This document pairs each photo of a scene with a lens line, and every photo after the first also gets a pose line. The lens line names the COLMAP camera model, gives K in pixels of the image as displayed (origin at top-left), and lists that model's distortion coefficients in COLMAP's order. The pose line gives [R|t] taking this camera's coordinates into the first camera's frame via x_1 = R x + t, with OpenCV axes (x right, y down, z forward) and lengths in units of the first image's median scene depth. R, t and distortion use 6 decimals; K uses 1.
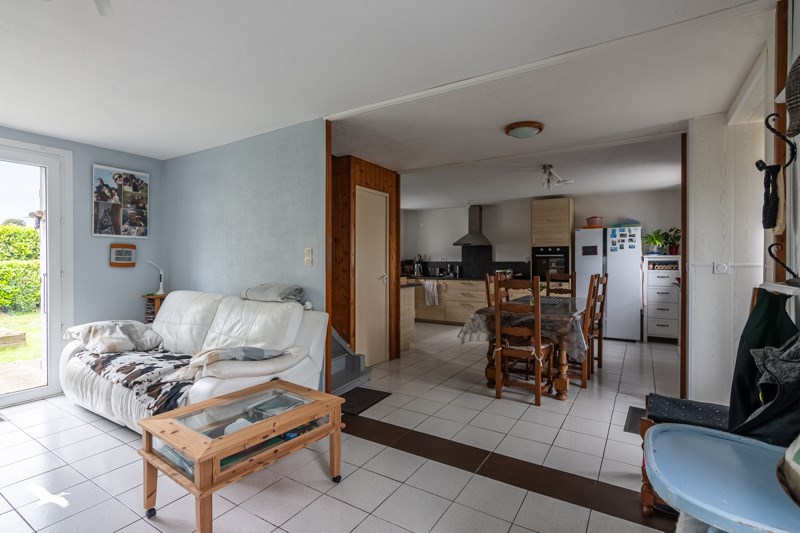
lens RADIAL K [[383.4, 0, 400.2], [0, 383.4, 265.0], [0, 0, 1]] dist [0.000406, 0.000032]
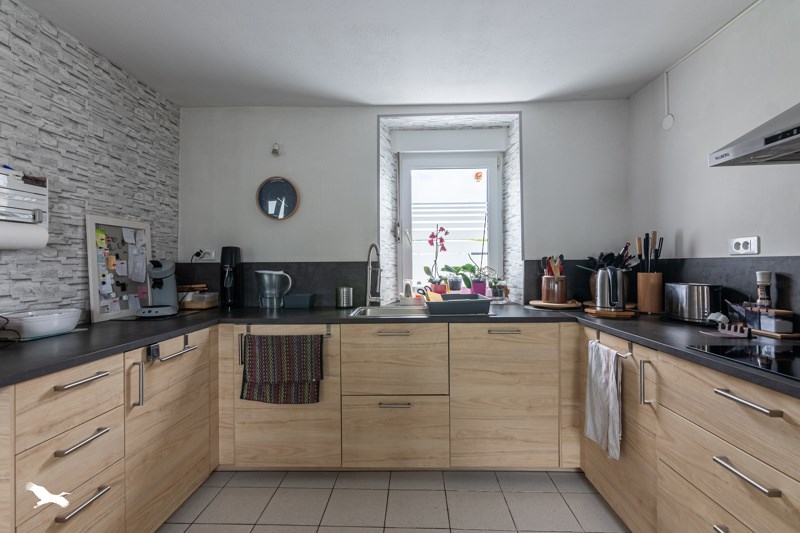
lens RADIAL K [[383.4, 0, 400.1], [0, 383.4, 265.6], [0, 0, 1]] dist [0.000406, 0.000032]
pose [[0.502023, -0.005171, -0.864839, 0.204957], [0.001333, 0.999986, -0.005206, -0.003197], [0.864853, 0.001461, 0.502023, 0.733789]]
